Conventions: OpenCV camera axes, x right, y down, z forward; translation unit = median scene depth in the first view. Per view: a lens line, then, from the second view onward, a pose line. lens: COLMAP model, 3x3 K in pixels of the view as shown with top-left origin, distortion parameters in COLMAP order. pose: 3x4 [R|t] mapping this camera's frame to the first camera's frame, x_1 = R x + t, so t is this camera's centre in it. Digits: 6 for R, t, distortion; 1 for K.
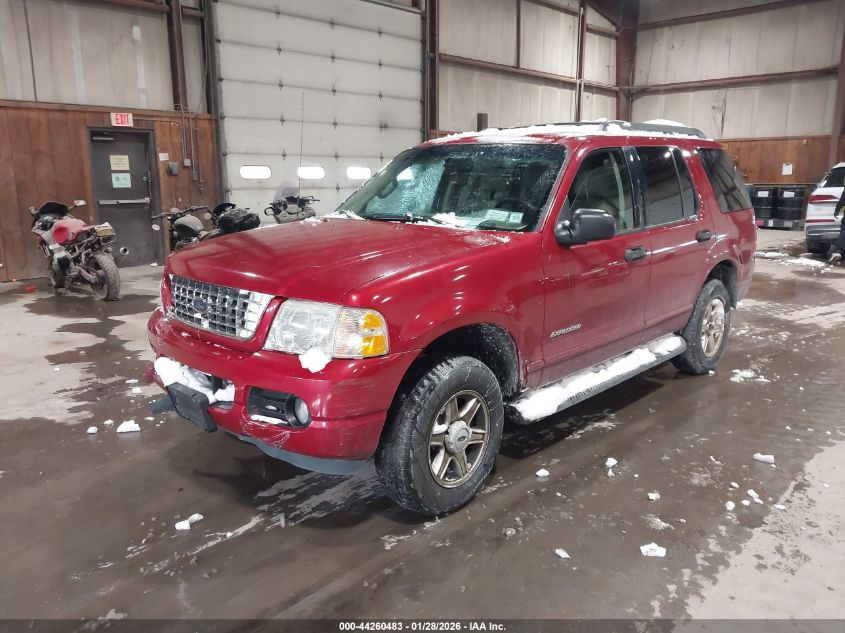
lens RADIAL K [[660.8, 0, 422.5], [0, 660.8, 316.5], [0, 0, 1]] dist [-0.004693, -0.001100]
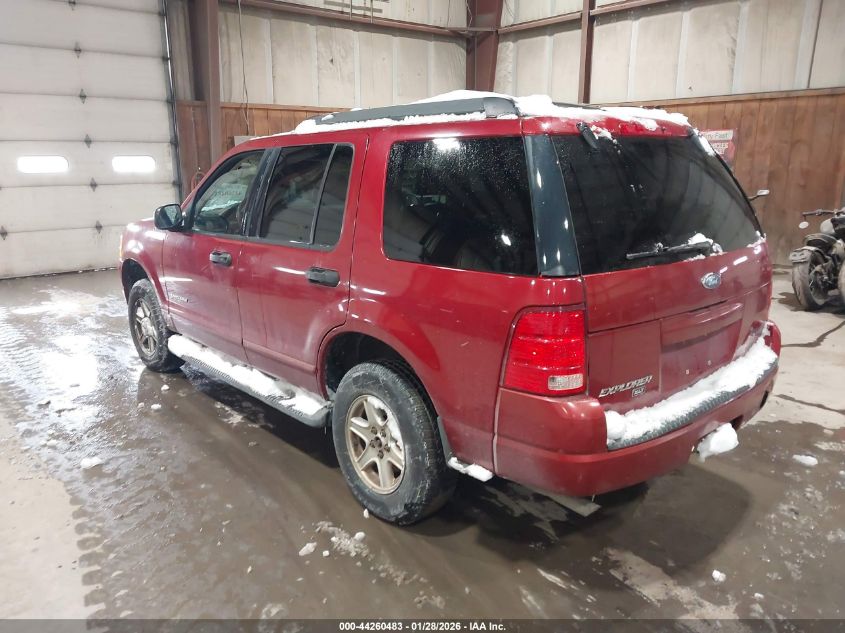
lens RADIAL K [[660.8, 0, 422.5], [0, 660.8, 316.5], [0, 0, 1]] dist [-0.004693, -0.001100]
pose [[-0.083038, 0.229504, -0.969759, 0.866000], [-0.205696, 0.948217, 0.242019, -0.209324], [0.975087, 0.219572, -0.031530, 0.924738]]
